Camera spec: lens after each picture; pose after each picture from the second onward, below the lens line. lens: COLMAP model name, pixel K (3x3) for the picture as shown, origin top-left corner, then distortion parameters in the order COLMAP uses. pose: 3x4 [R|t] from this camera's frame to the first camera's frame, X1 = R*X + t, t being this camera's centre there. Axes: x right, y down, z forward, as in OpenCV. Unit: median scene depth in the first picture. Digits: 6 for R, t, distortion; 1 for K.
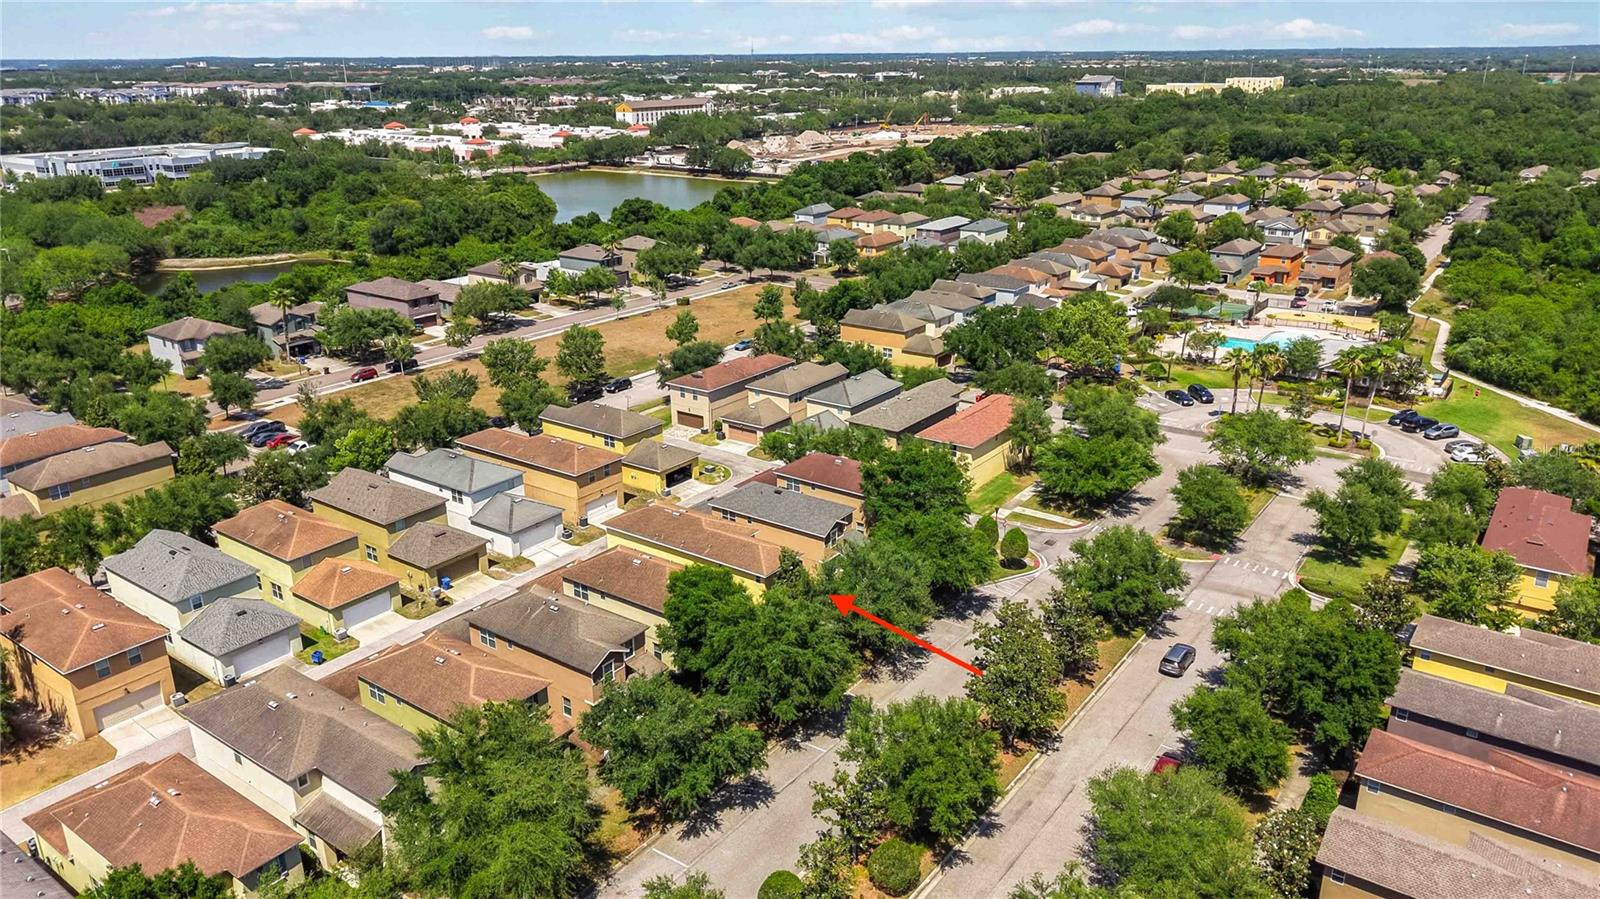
lens RADIAL K [[1118.5, 0, 800.0], [0, 1118.5, 449.5], [0, 0, 1]] dist [0.033221, -0.023117]
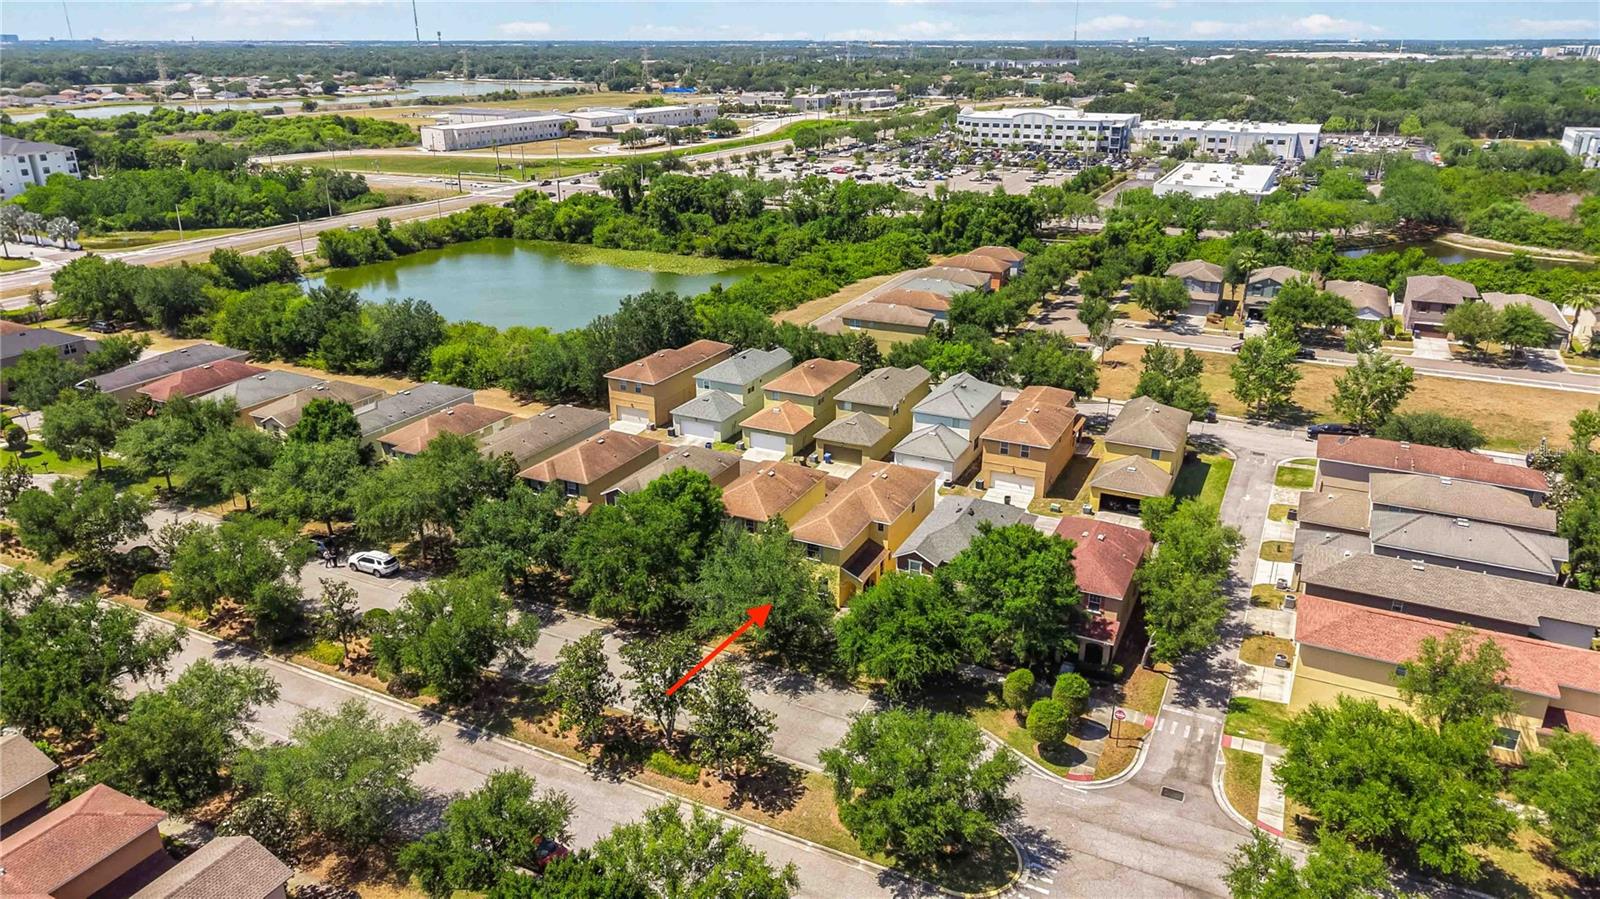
lens RADIAL K [[1075.4, 0, 801.4], [0, 1075.4, 428.6], [0, 0, 1]] dist [0.043132, -0.043974]
pose [[0.174956, 0.340682, -0.923756, 0.511956], [-0.329232, 0.904461, 0.271211, -0.148438], [0.927899, 0.256681, 0.270404, 0.446323]]
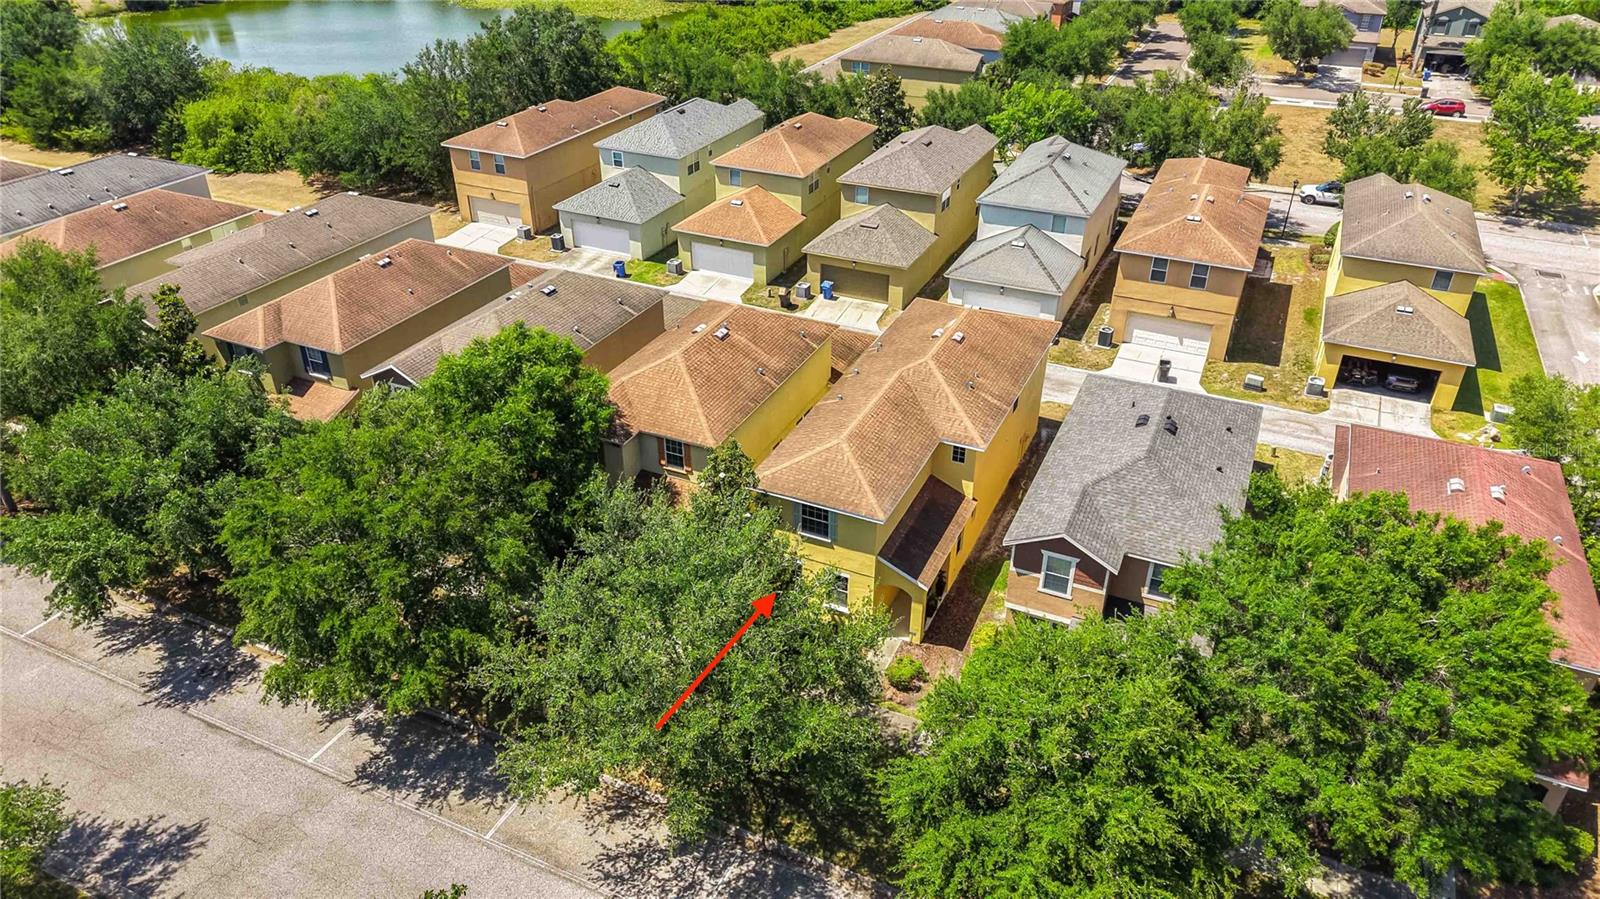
lens RADIAL K [[1066.4, 0, 800.0], [0, 1066.4, 449.5], [0, 0, 1]] dist [0.039539, -0.046445]
pose [[0.197715, 0.513513, -0.834993, 0.194040], [-0.331460, 0.836656, 0.436051, -0.054294], [0.922520, 0.190553, 0.335629, 0.536946]]
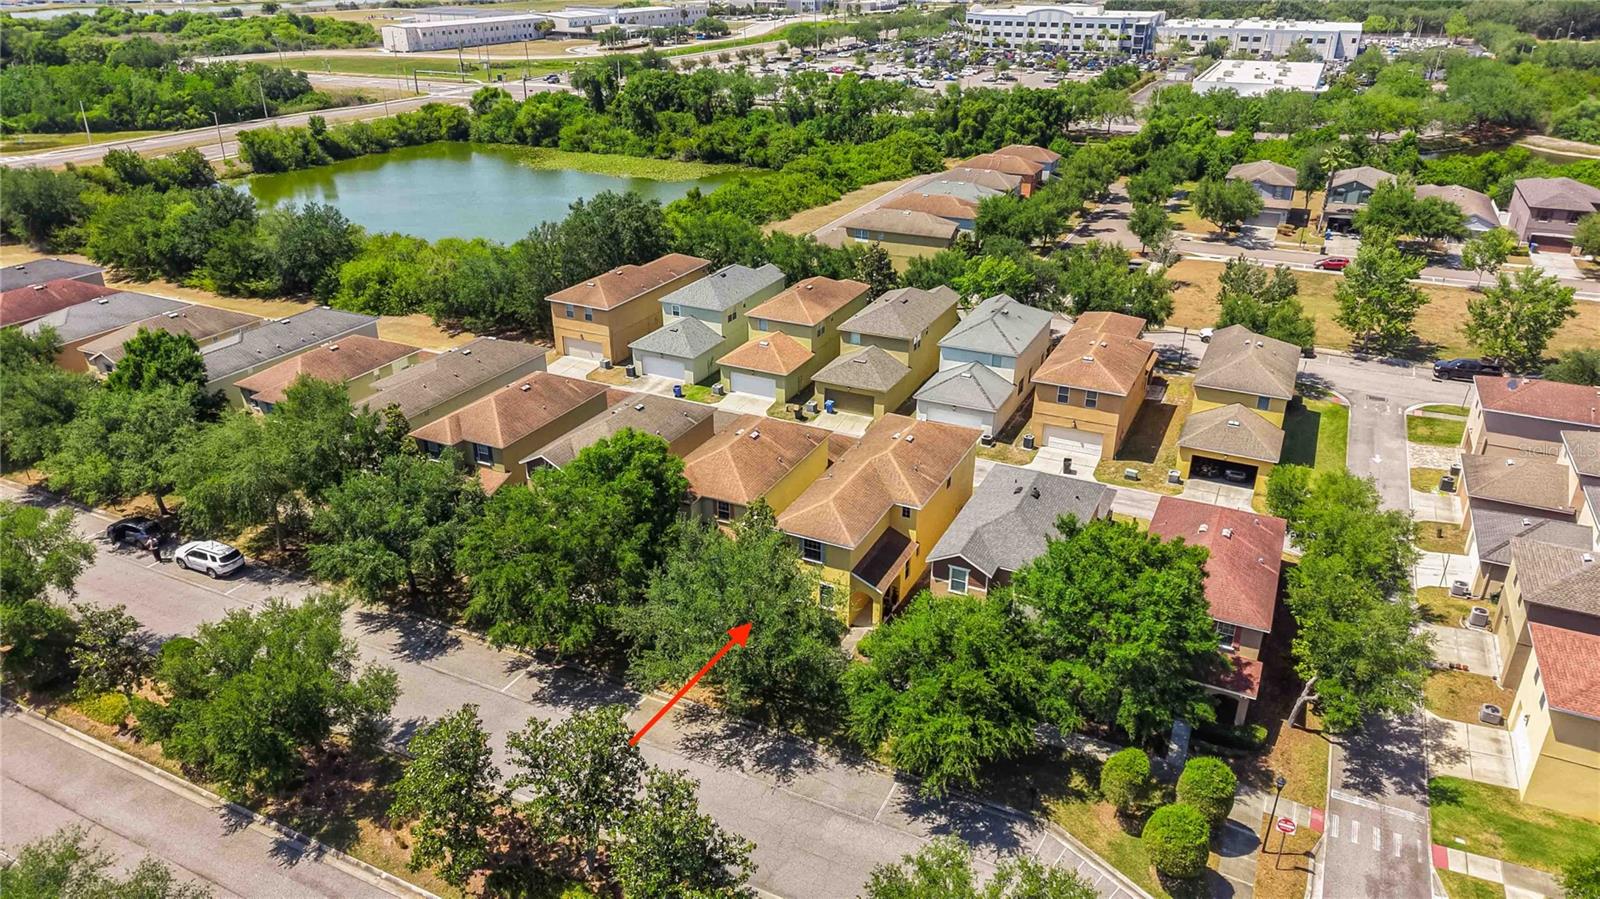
lens RADIAL K [[1070.2, 0, 800.0], [0, 1070.2, 449.5], [0, 0, 1]] dist [0.025962, -0.024367]
pose [[0.177641, 0.422541, -0.888765, 0.340676], [-0.329418, 0.876559, 0.350896, -0.107219], [0.927323, 0.230441, 0.294905, 0.494031]]
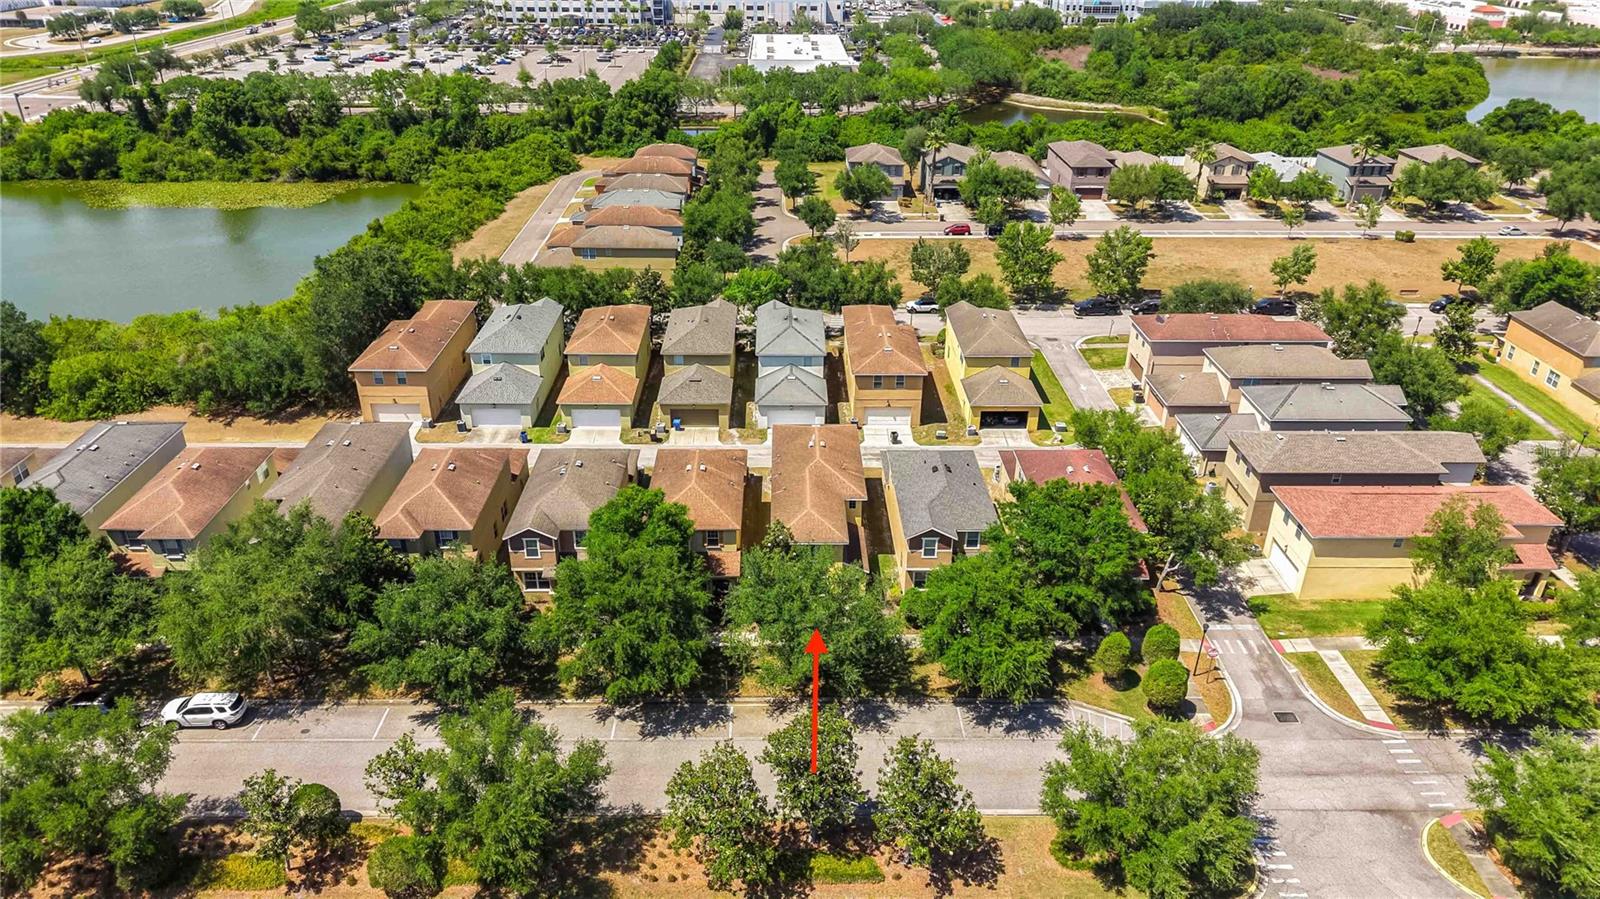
lens RADIAL K [[1070.2, 0, 800.0], [0, 1070.2, 449.5], [0, 0, 1]] dist [0.025962, -0.024367]
pose [[0.602862, 0.376579, -0.703382, 0.324501], [-0.278384, 0.925479, 0.256886, -0.103136], [0.747703, 0.040943, 0.662769, 0.288342]]
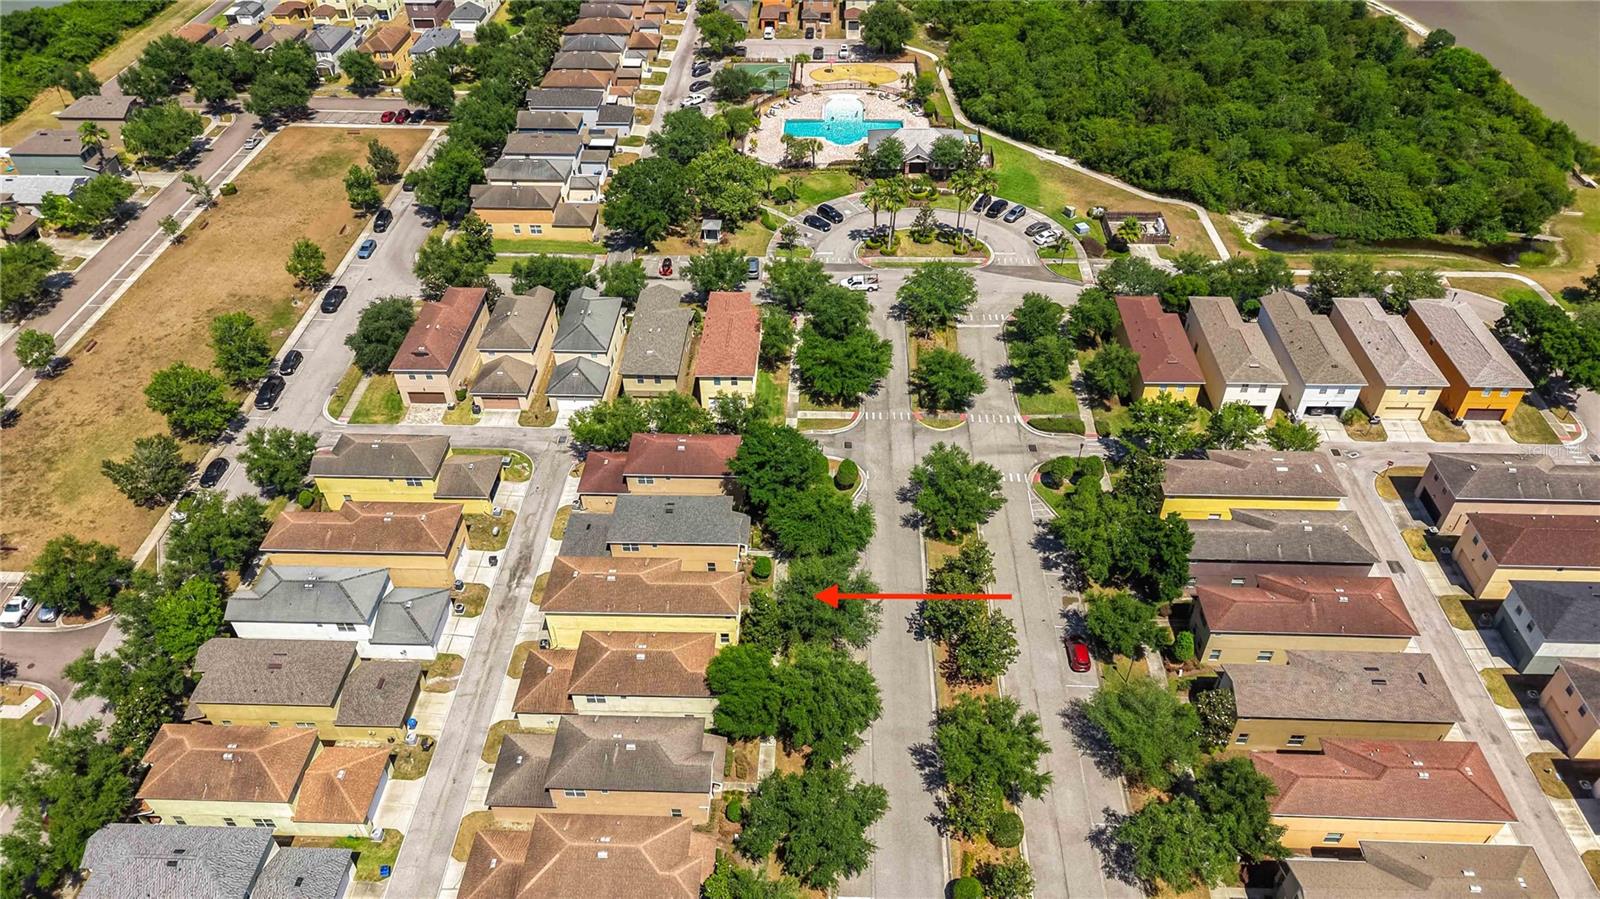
lens RADIAL K [[1074.4, 0, 800.0], [0, 1074.4, 449.5], [0, 0, 1]] dist [0.014225, -0.007147]
pose [[0.830443, -0.362048, 0.423422, -0.237594], [0.188298, 0.897722, 0.398296, -0.291806], [-0.524317, -0.251033, 0.813680, 0.060471]]
